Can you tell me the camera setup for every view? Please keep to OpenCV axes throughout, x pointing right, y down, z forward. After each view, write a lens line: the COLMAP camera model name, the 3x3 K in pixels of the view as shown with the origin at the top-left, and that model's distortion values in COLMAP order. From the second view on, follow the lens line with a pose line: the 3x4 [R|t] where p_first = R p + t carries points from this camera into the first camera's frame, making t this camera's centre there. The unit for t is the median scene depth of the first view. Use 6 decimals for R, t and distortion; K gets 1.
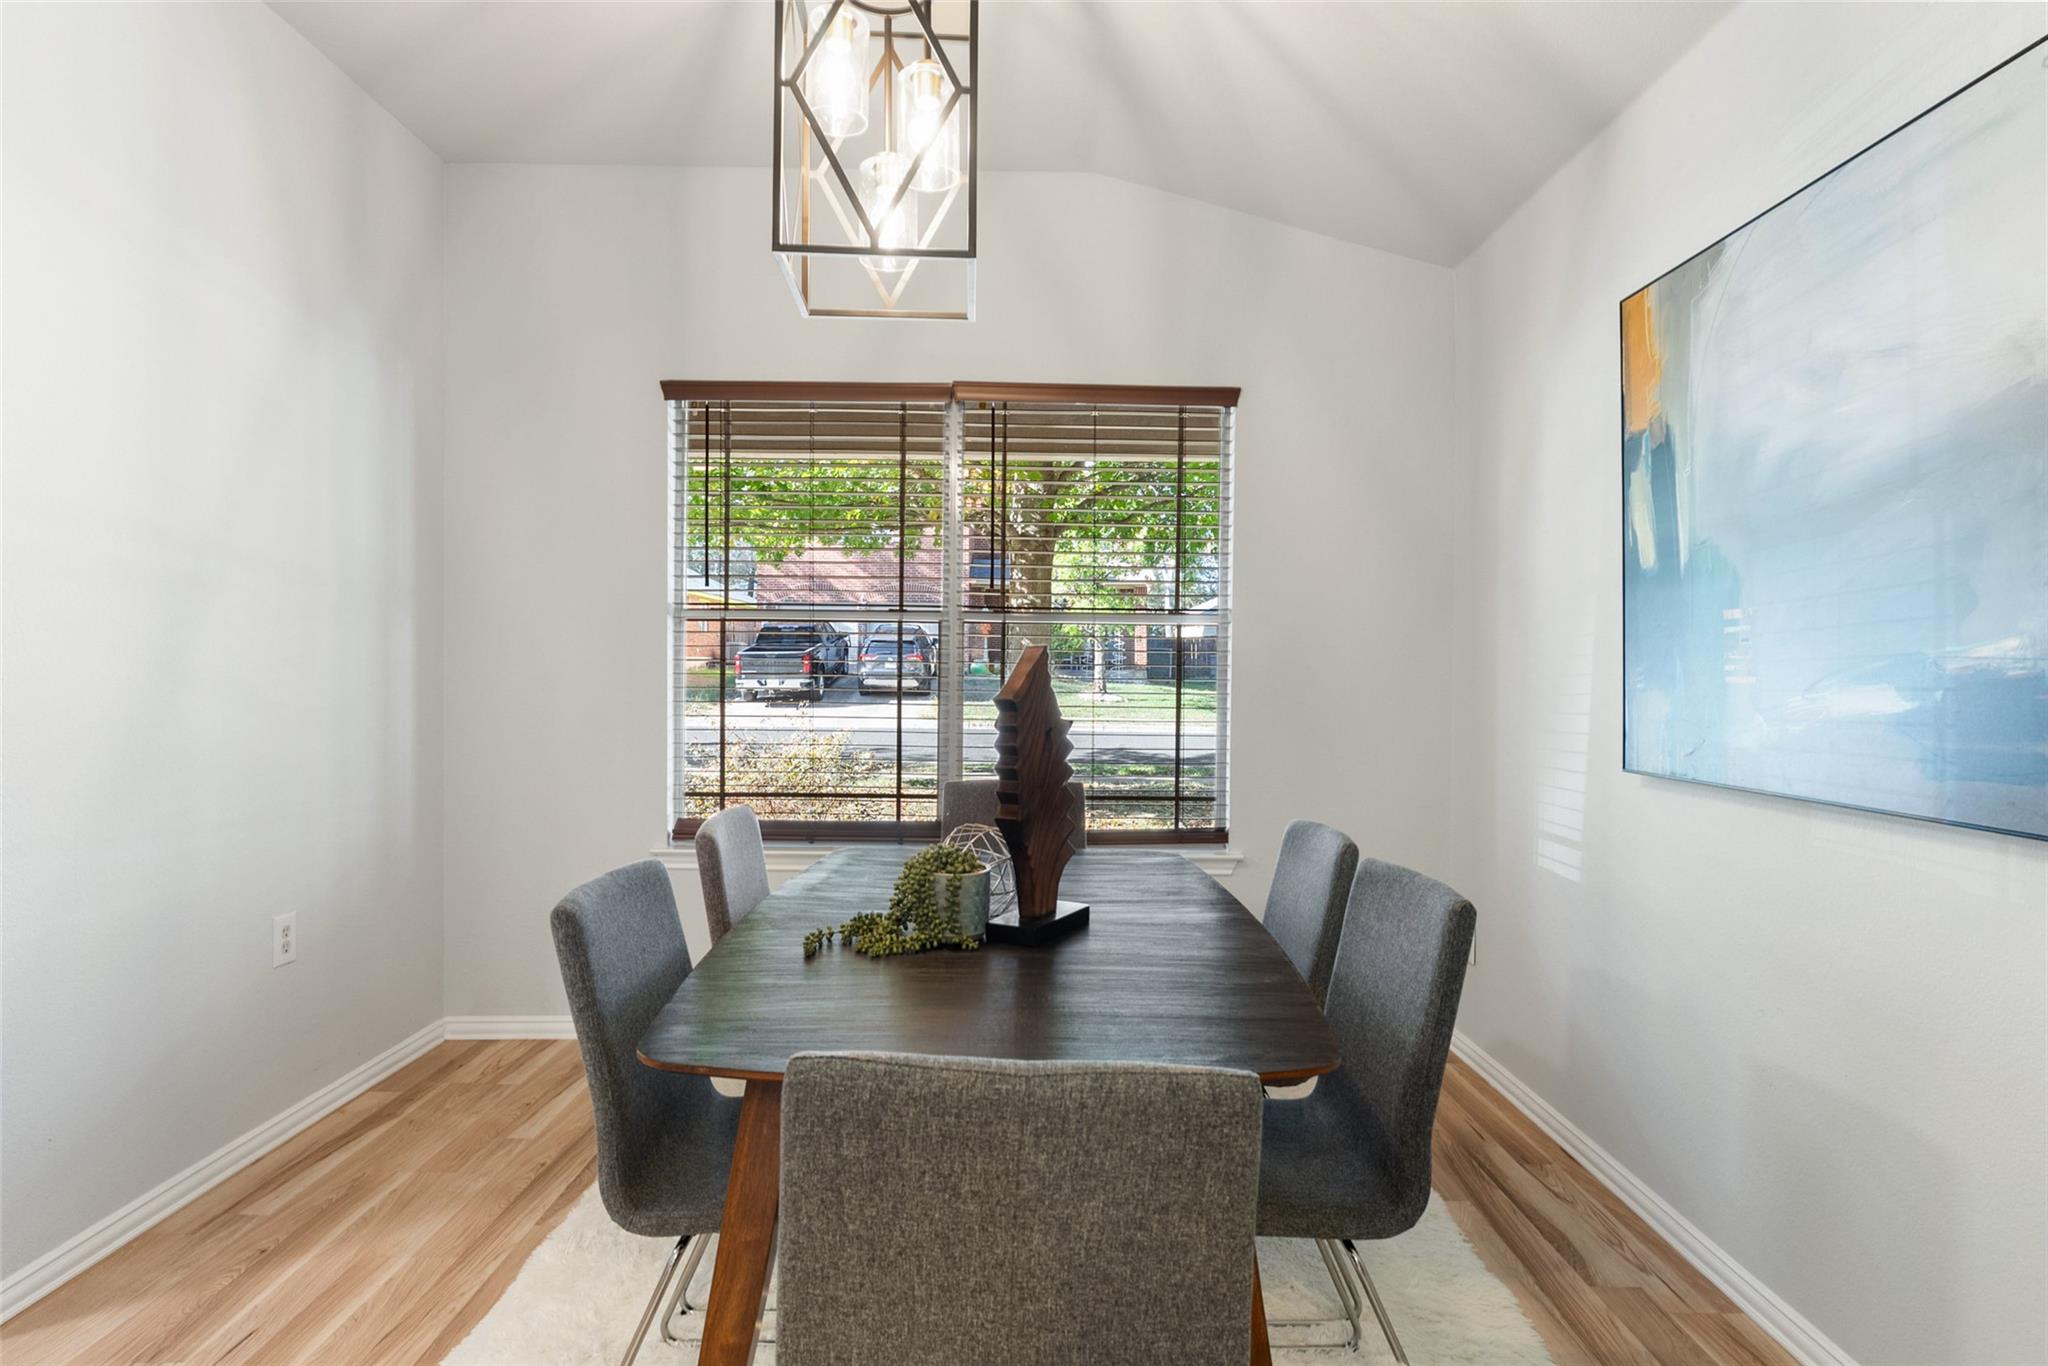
lens RADIAL K [[1114.9, 0, 1035.5], [0, 1114.9, 670.0], [0, 0, 1]] dist [-0.010433, 0.000495]
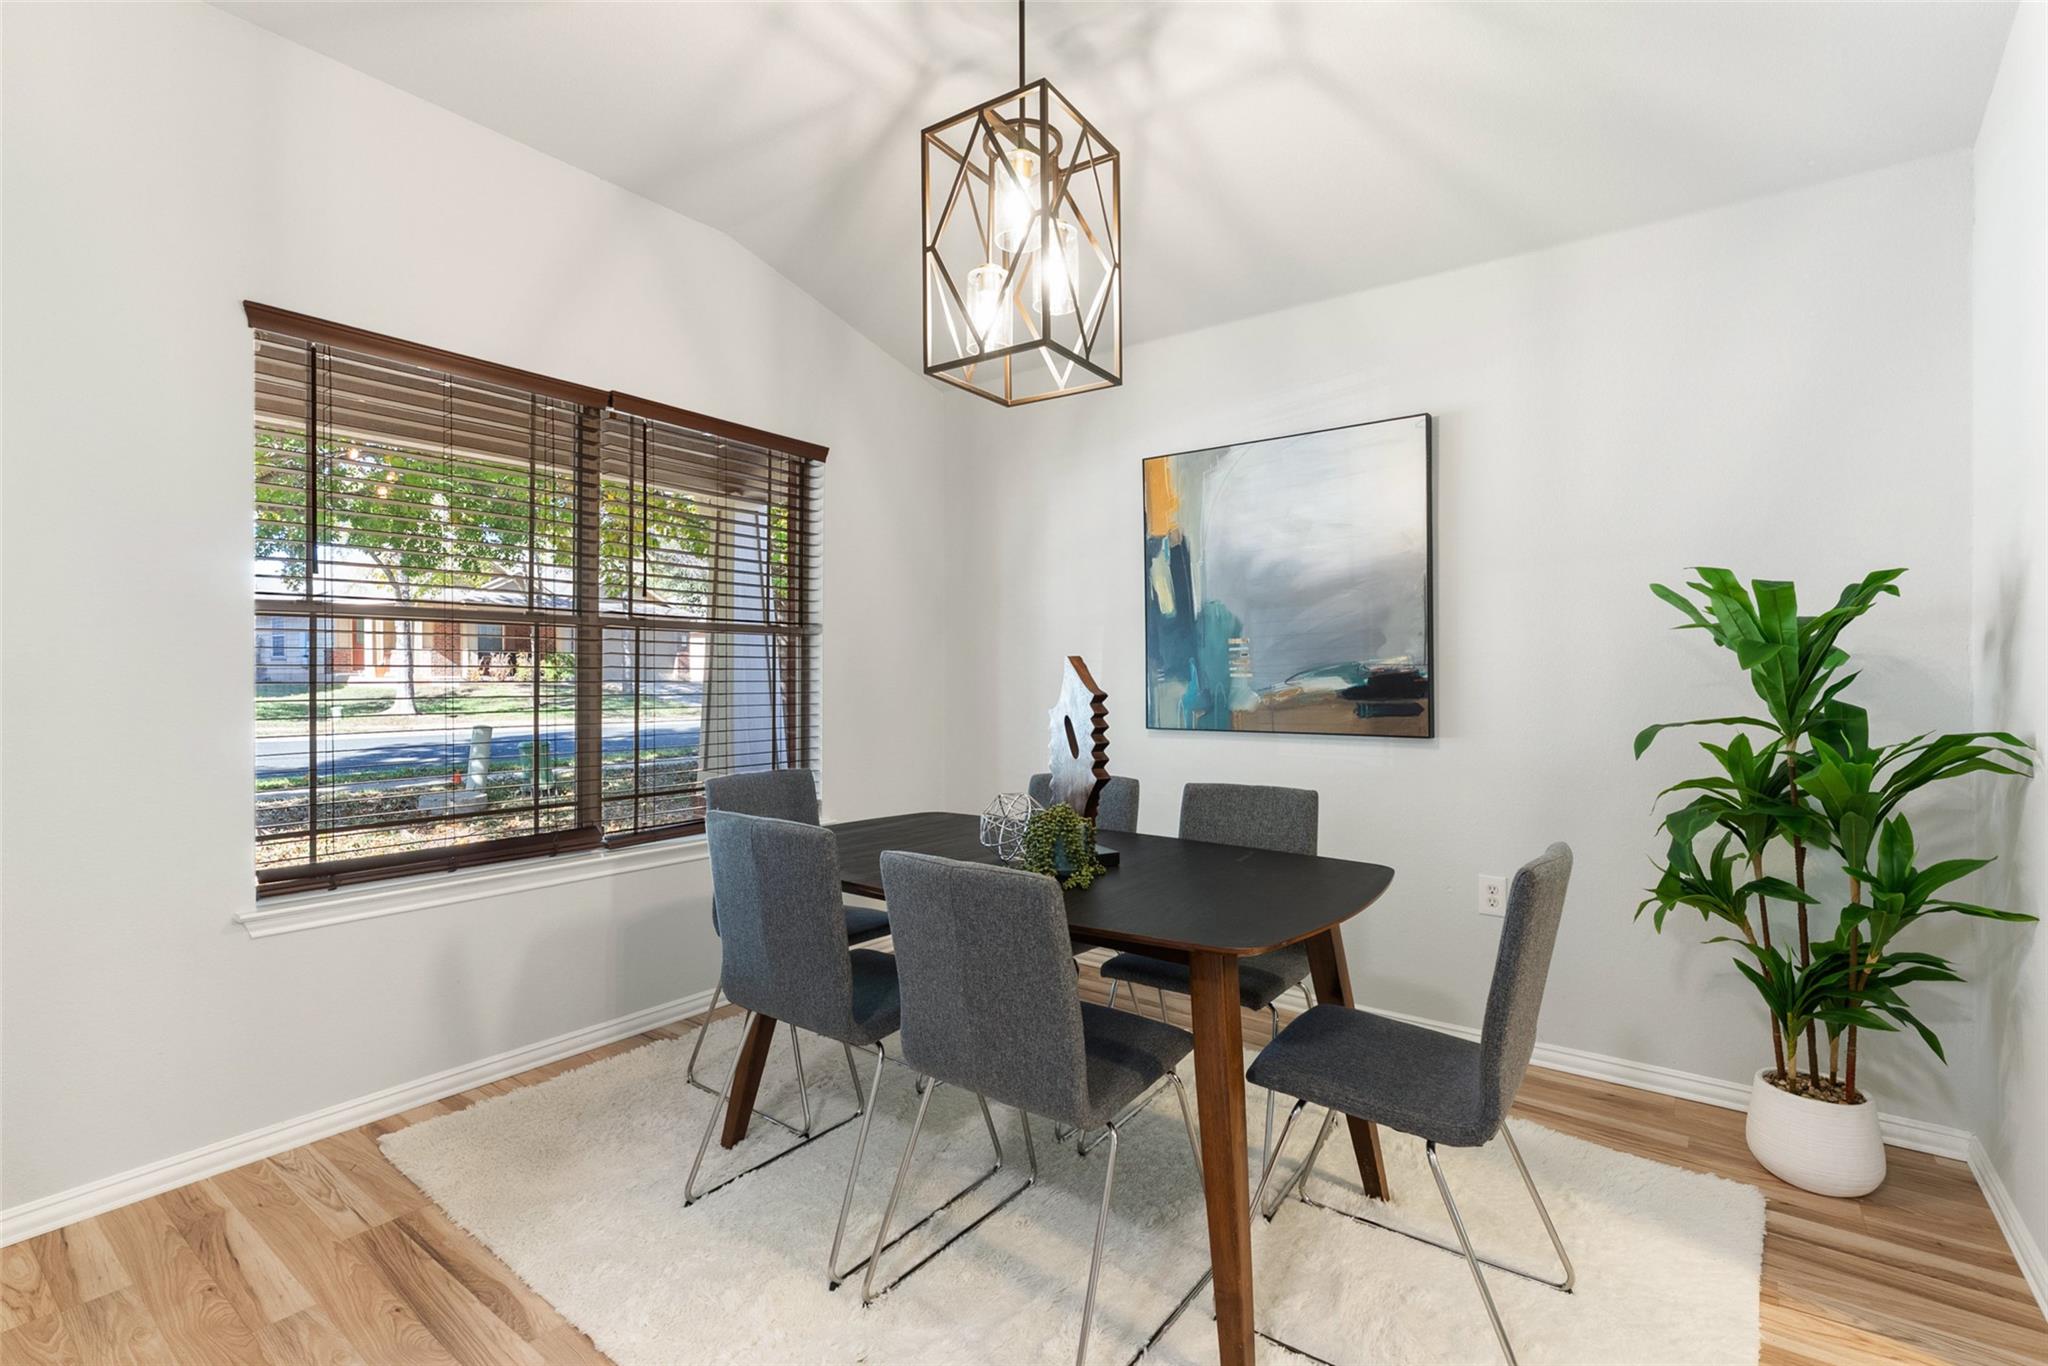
lens RADIAL K [[943.6, 0, 1028.7], [0, 943.6, 650.9], [0, 0, 1]] dist [0.000724, 0.000894]
pose [[0.598962, 0.011986, 0.800687, -0.776519], [0.004825, 0.999816, -0.018576, -0.003893], [-0.800763, 0.014990, 0.598794, 0.262273]]
